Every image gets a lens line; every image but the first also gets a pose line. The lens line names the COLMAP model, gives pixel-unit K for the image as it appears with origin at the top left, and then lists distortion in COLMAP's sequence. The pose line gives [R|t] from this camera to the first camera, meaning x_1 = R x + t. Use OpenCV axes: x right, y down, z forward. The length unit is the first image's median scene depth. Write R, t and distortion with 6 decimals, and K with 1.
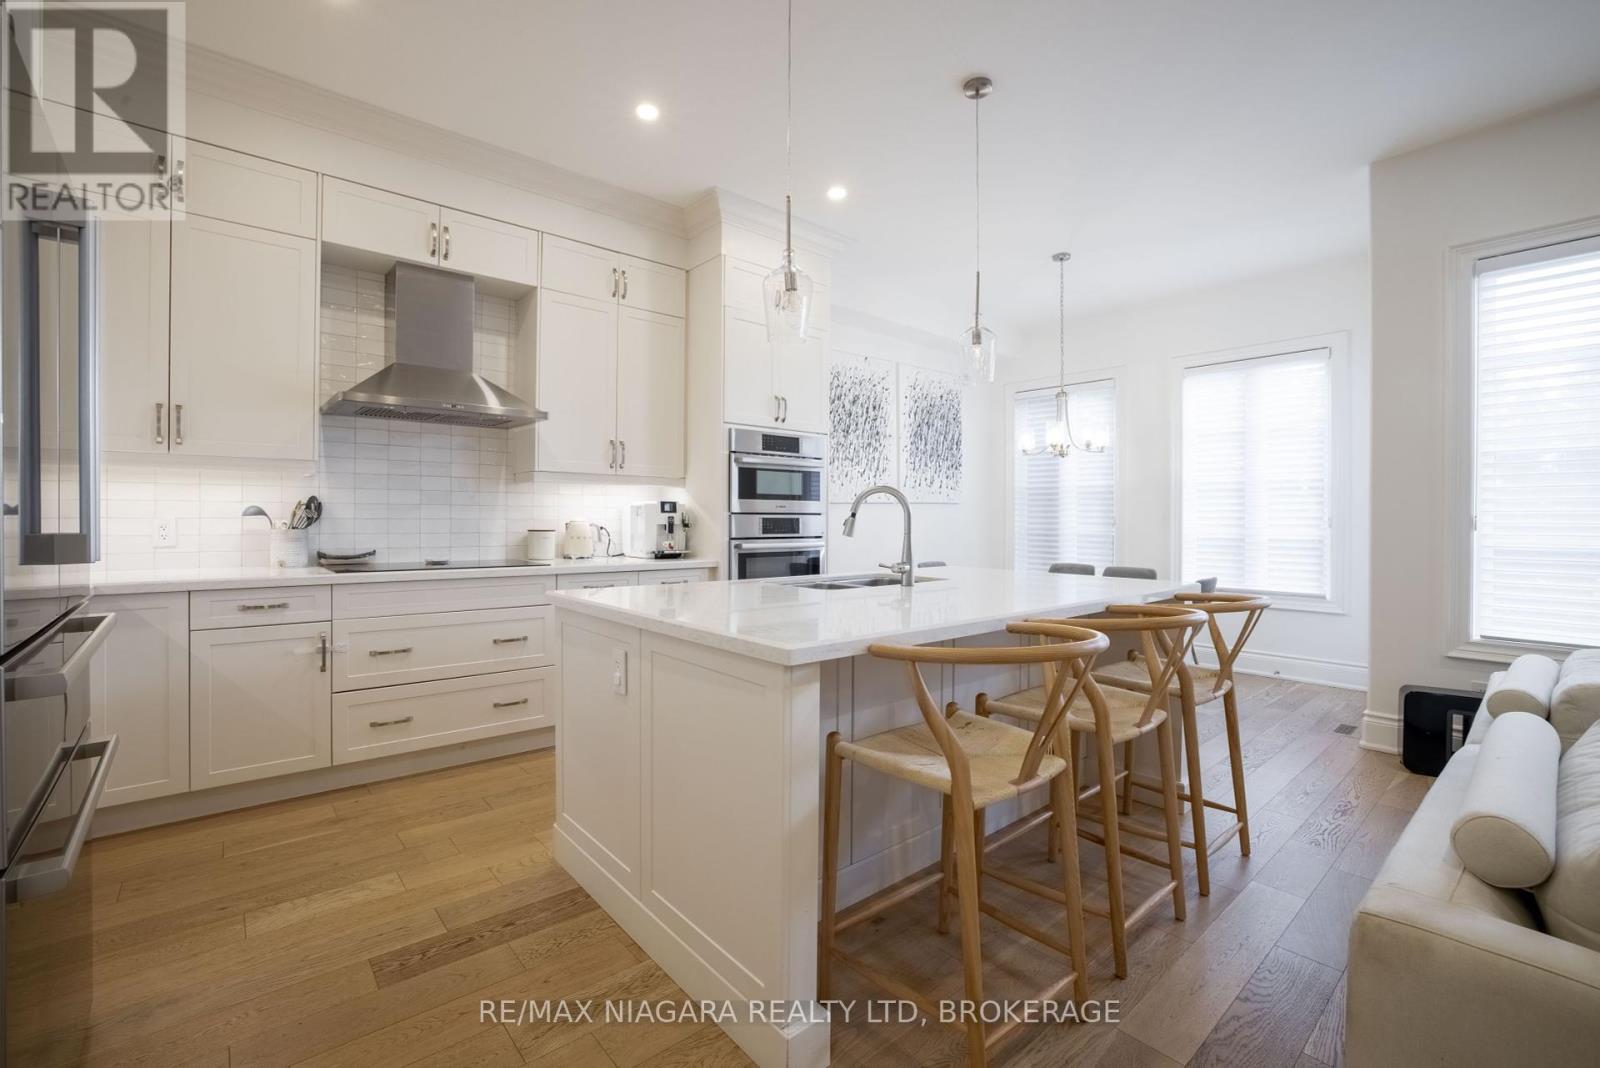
lens RADIAL K [[688.0, 0, 795.3], [0, 688.0, 518.2], [0, 0, 1]] dist [-0.022621, 0.012441]
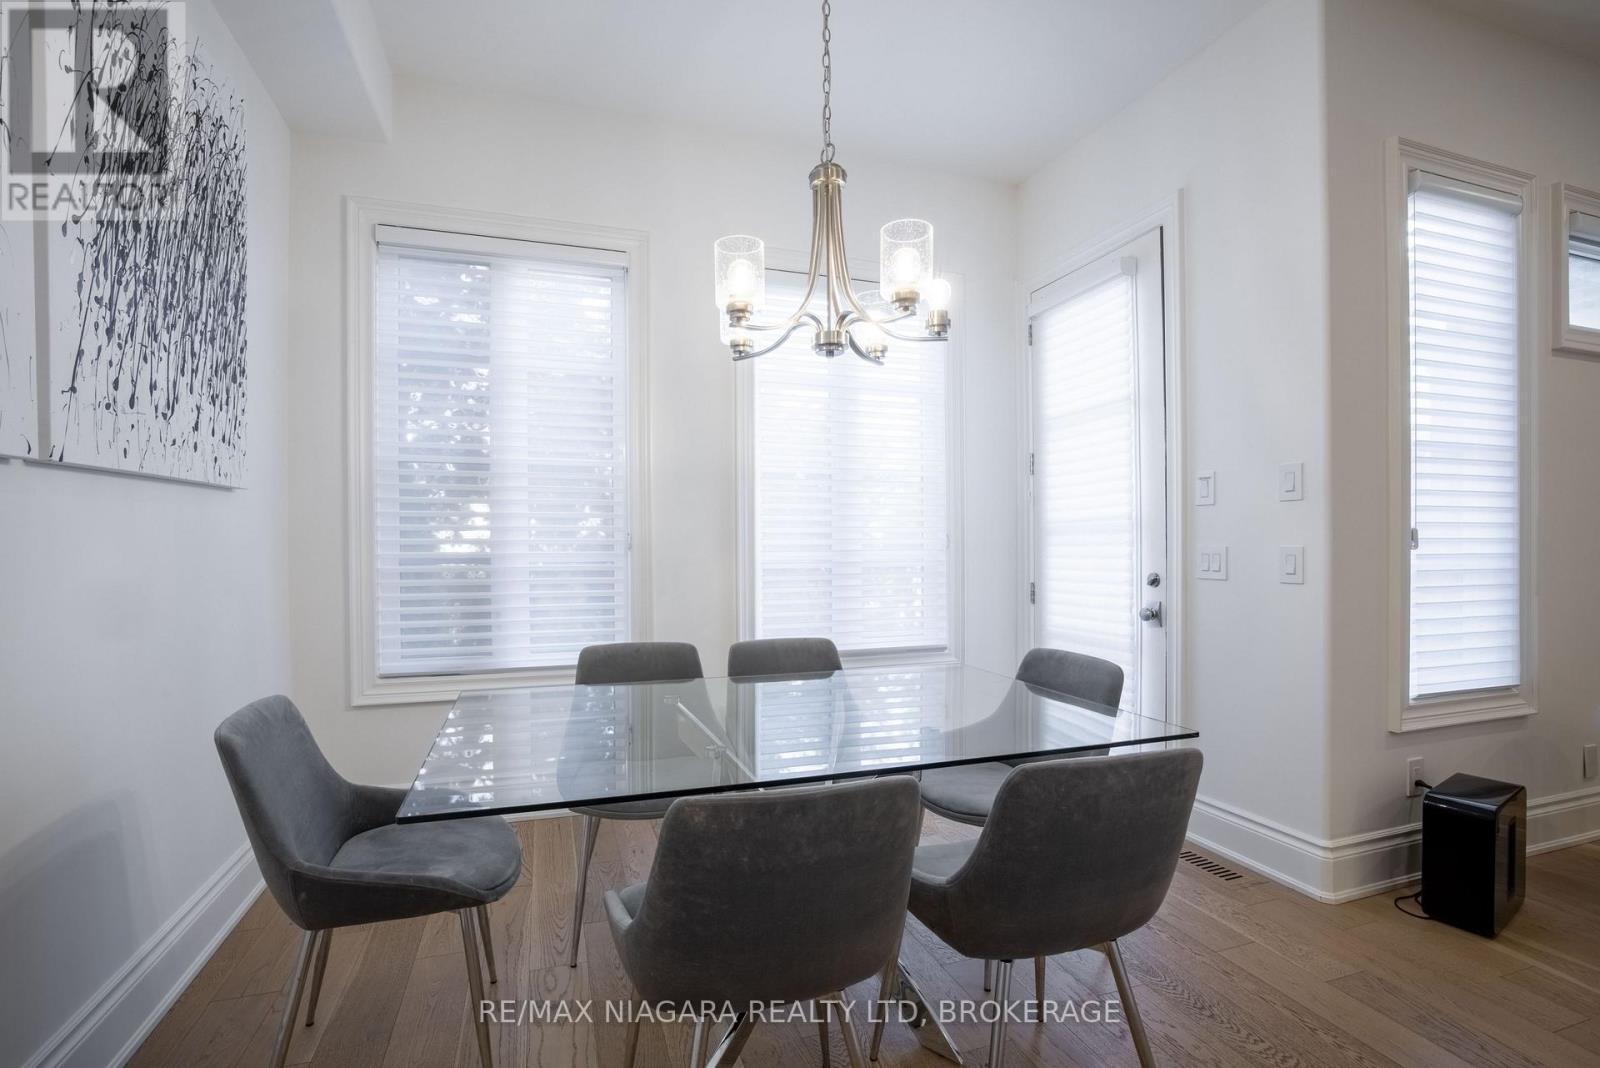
lens RADIAL K [[693.5, 0, 755.6], [0, 693.5, 539.7], [0, 0, 1]] dist [-0.002132, 0.000070]
pose [[0.398336, -0.002899, 0.917235, 0.054940], [0.005141, 0.999986, 0.000928, 0.004168], [-0.917225, 0.004346, 0.398345, 0.972805]]
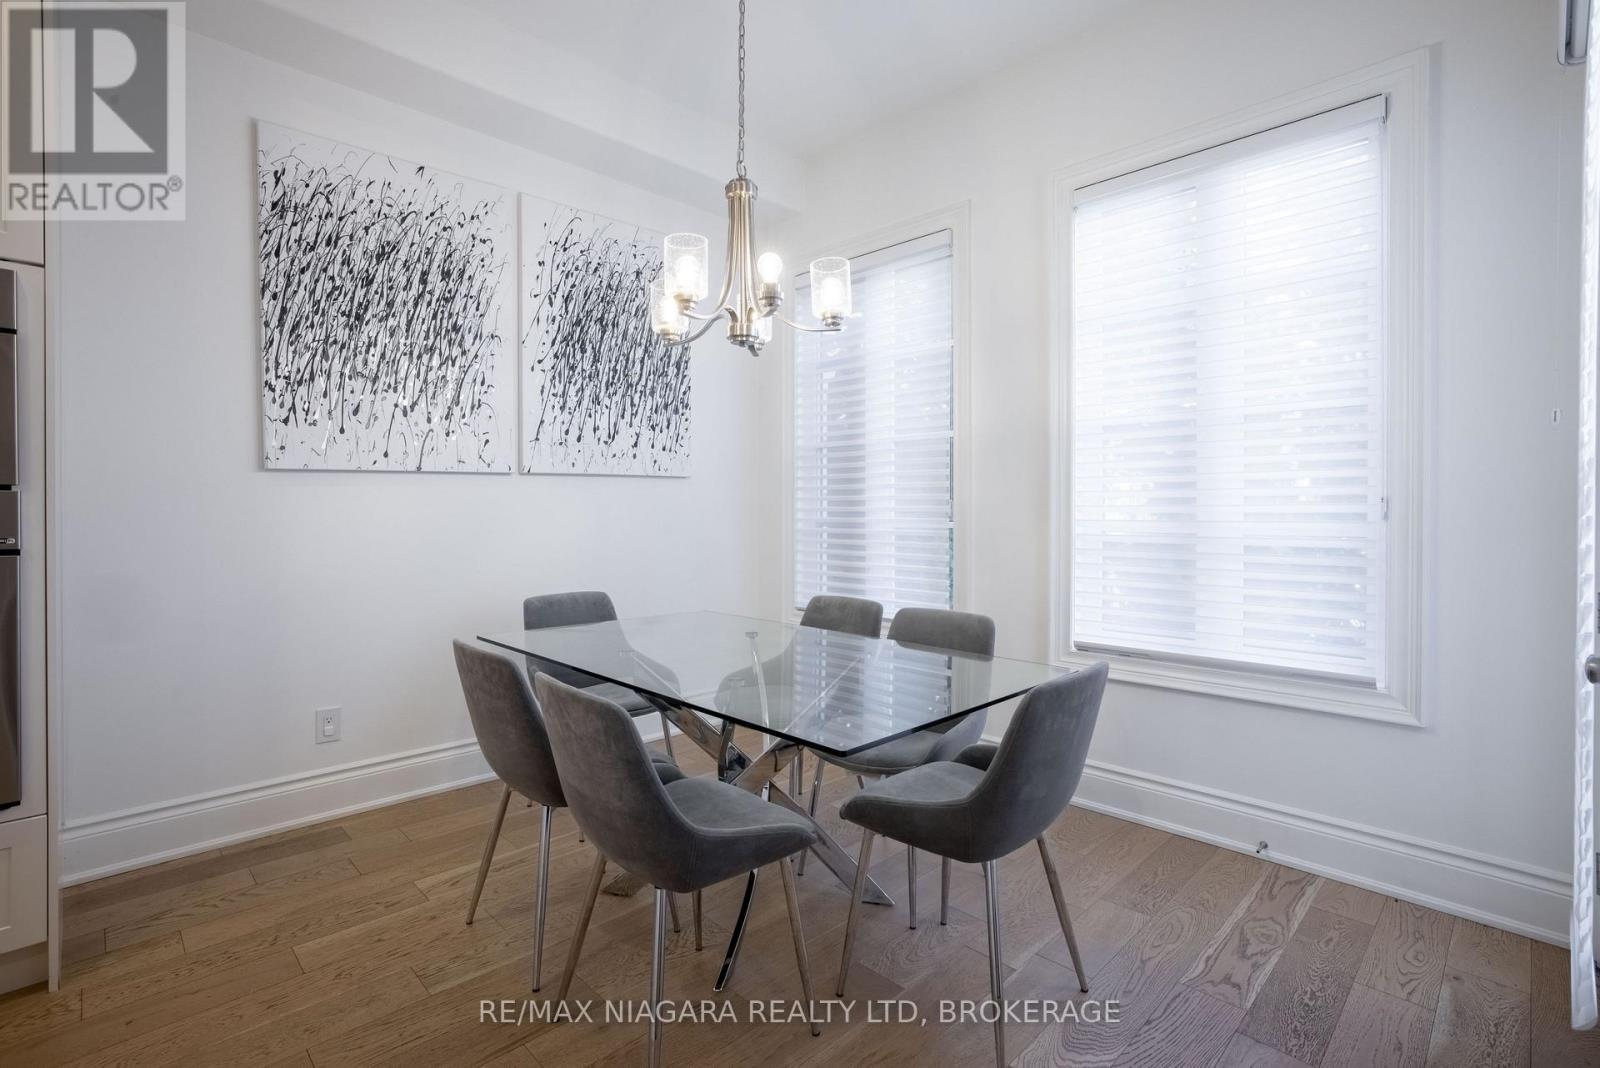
lens RADIAL K [[747.5, 0, 785.5], [0, 747.5, 512.8], [0, 0, 1]] dist [-0.004303, 0.000321]
pose [[0.998826, -0.003702, 0.048306, 0.433447], [0.003557, 0.999989, 0.003087, 0.007048], [-0.048317, -0.002912, 0.998828, 0.619592]]
